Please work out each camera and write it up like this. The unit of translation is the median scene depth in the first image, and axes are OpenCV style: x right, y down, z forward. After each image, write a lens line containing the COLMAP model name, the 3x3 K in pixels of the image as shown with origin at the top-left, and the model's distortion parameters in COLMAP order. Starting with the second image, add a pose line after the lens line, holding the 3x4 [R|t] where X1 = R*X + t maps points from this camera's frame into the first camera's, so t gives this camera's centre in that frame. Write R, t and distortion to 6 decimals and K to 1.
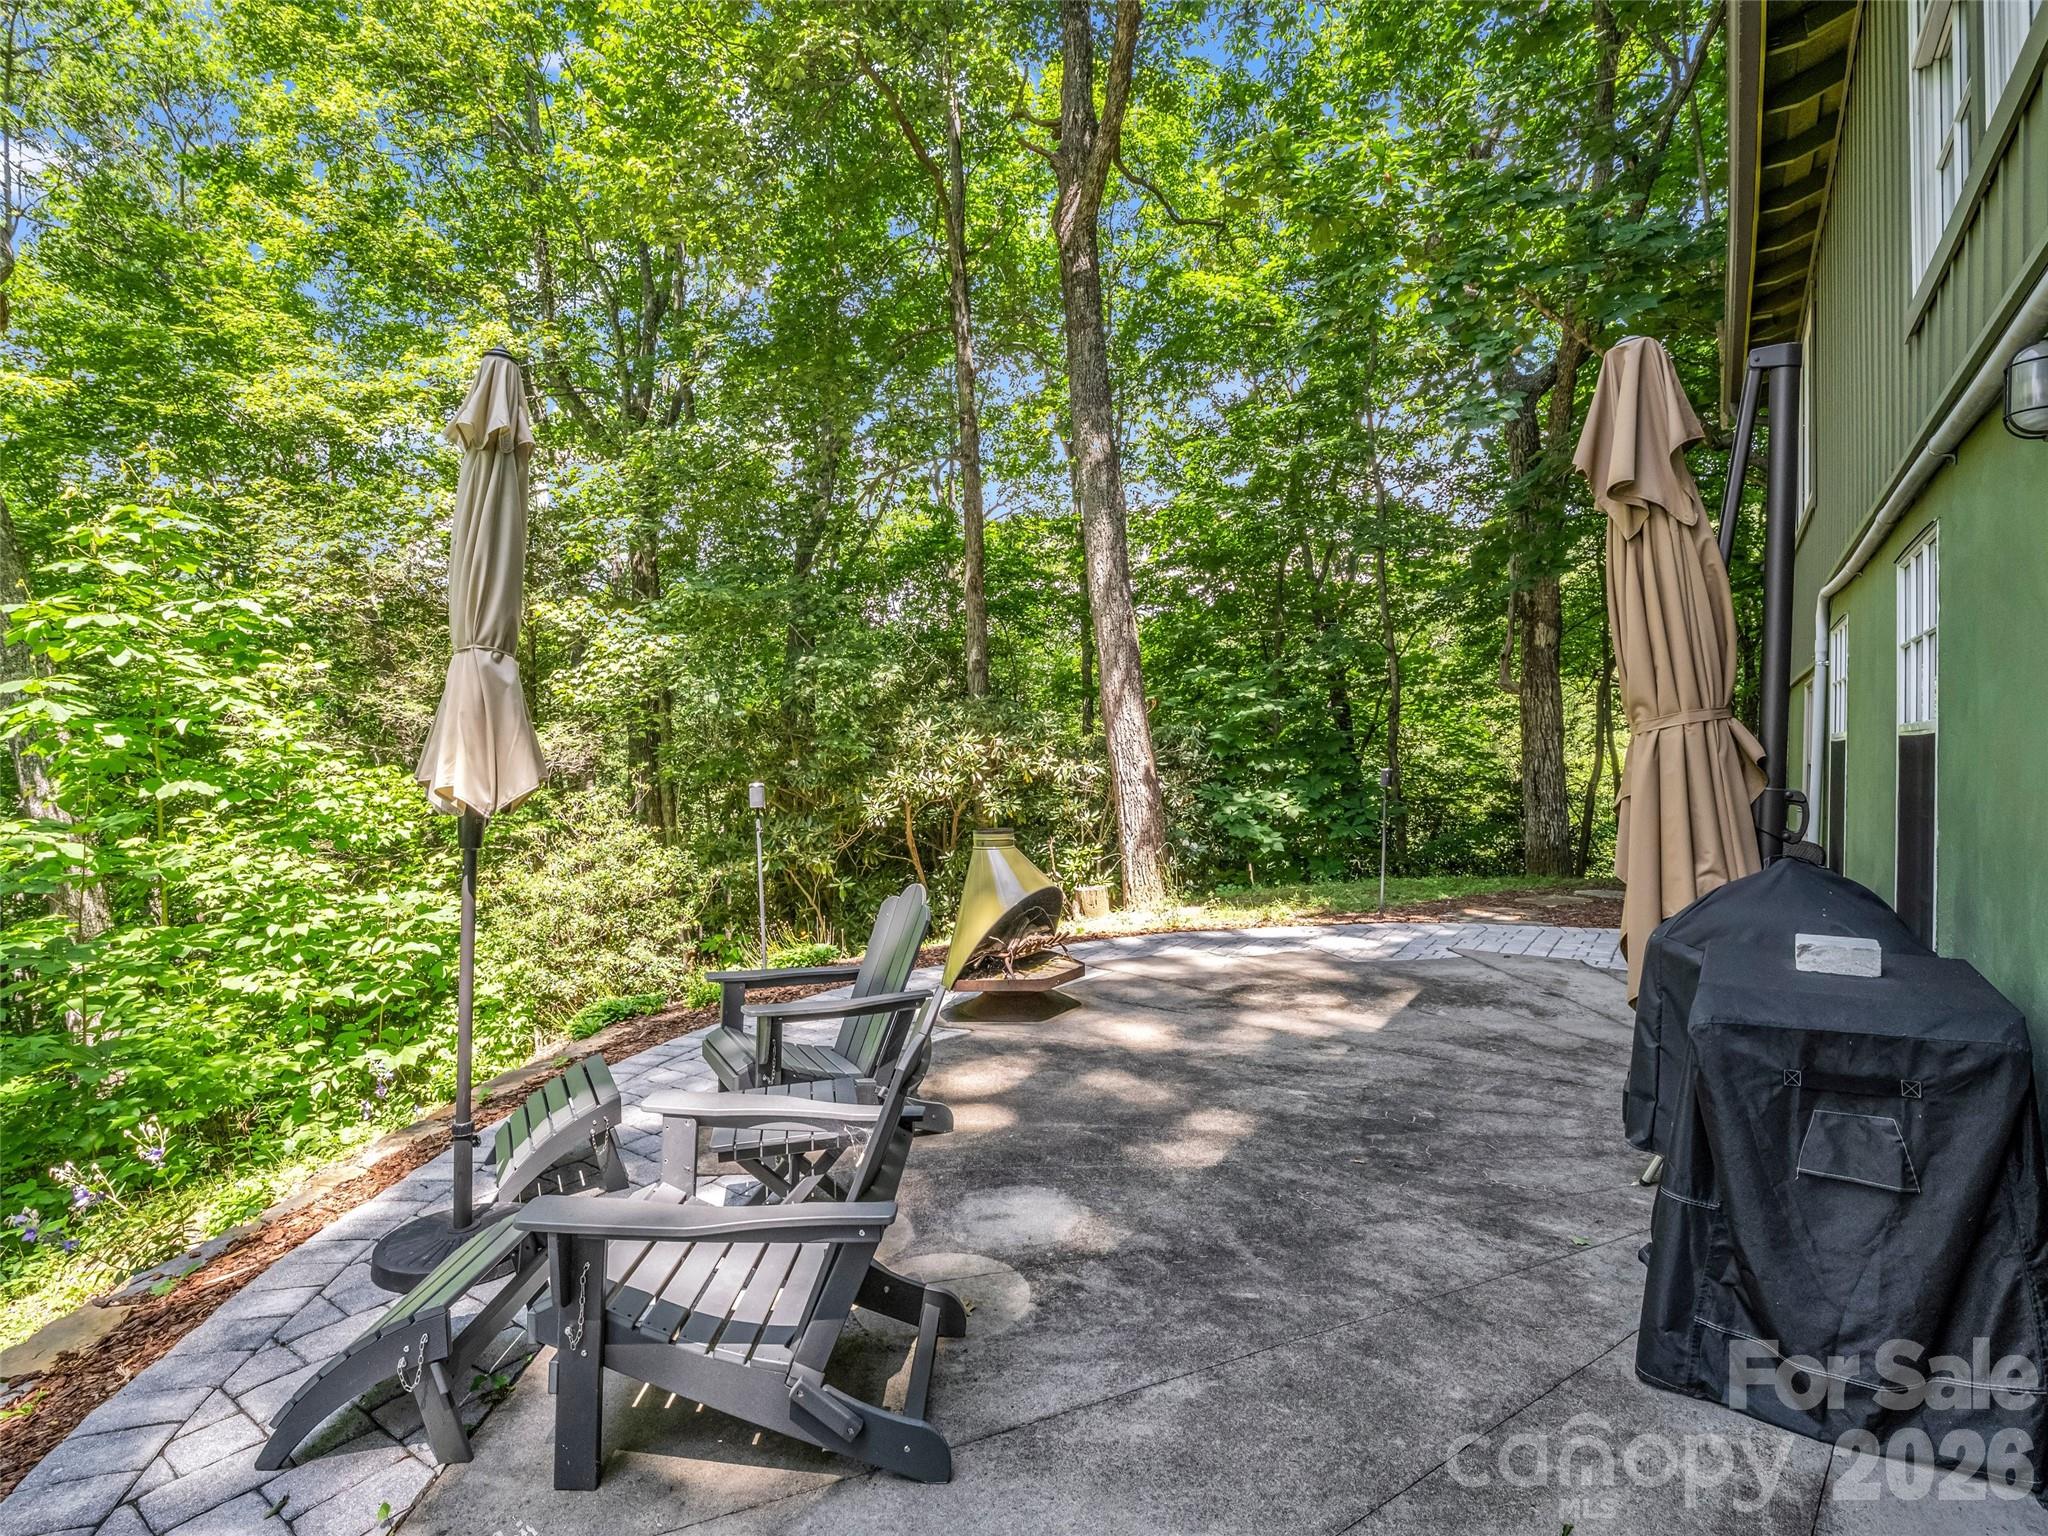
lens RADIAL K [[995.5, 0, 1019.3], [0, 995.5, 774.6], [0, 0, 1]] dist [-0.015386, -0.000829]
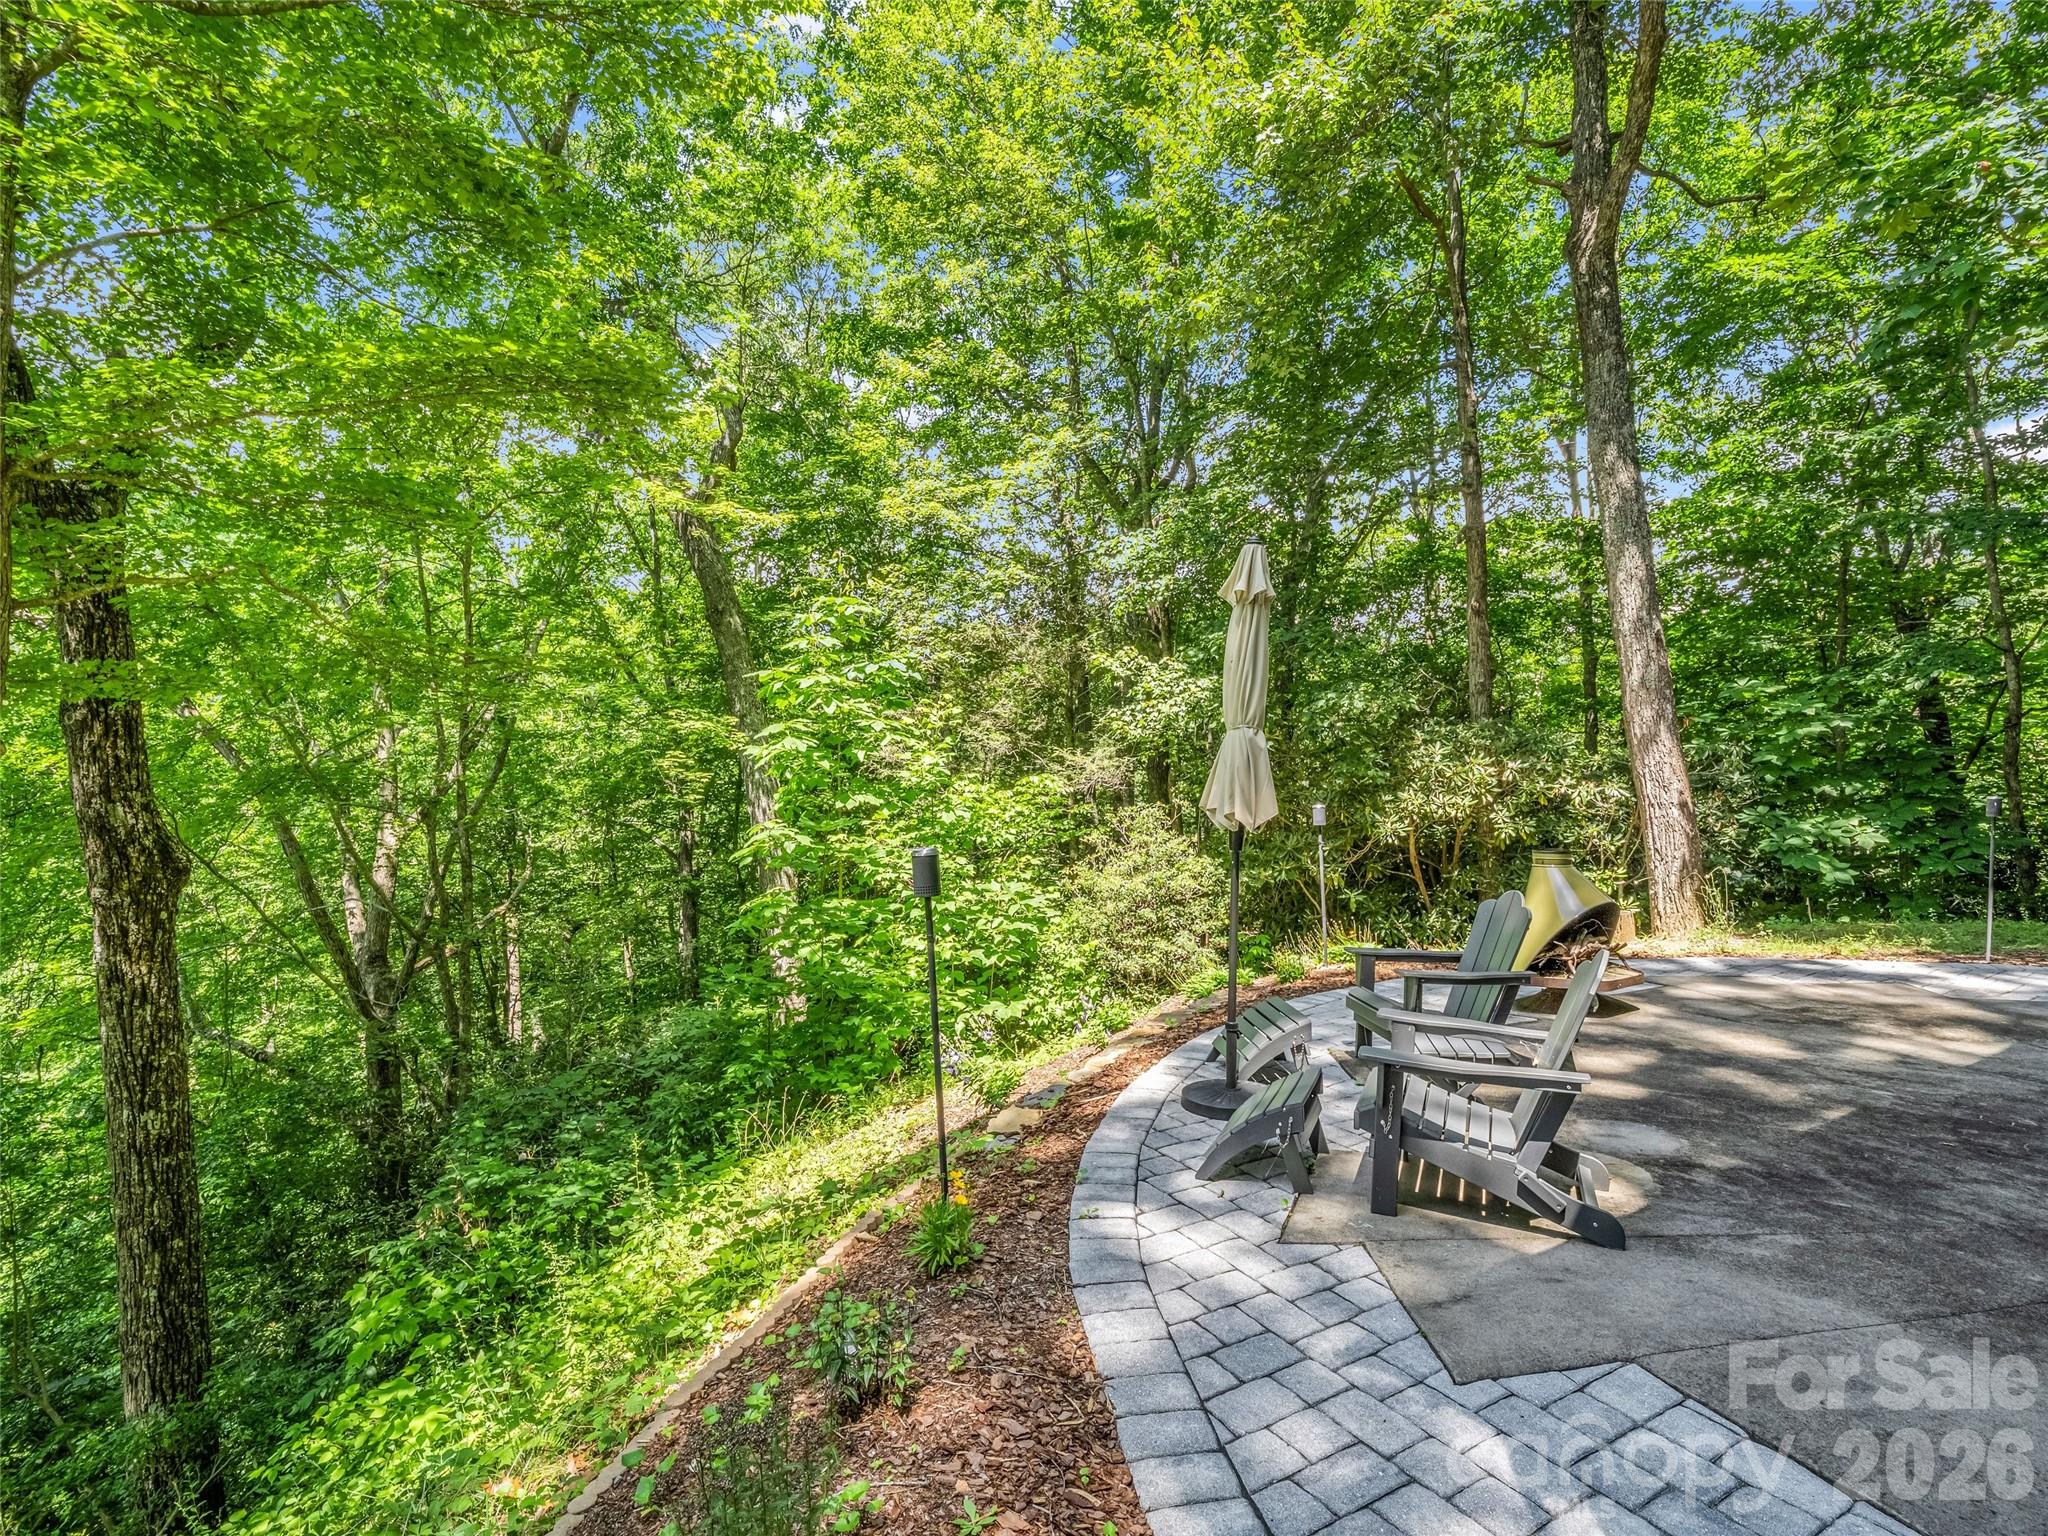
lens RADIAL K [[976.2, 0, 1024.5], [0, 976.2, 780.1], [0, 0, 1]] dist [-0.036633, 0.005070]
pose [[0.899538, 0.004907, -0.436816, -0.038914], [-0.009056, 0.999931, -0.007416, -0.005198], [0.436749, 0.010627, 0.899520, -0.121063]]
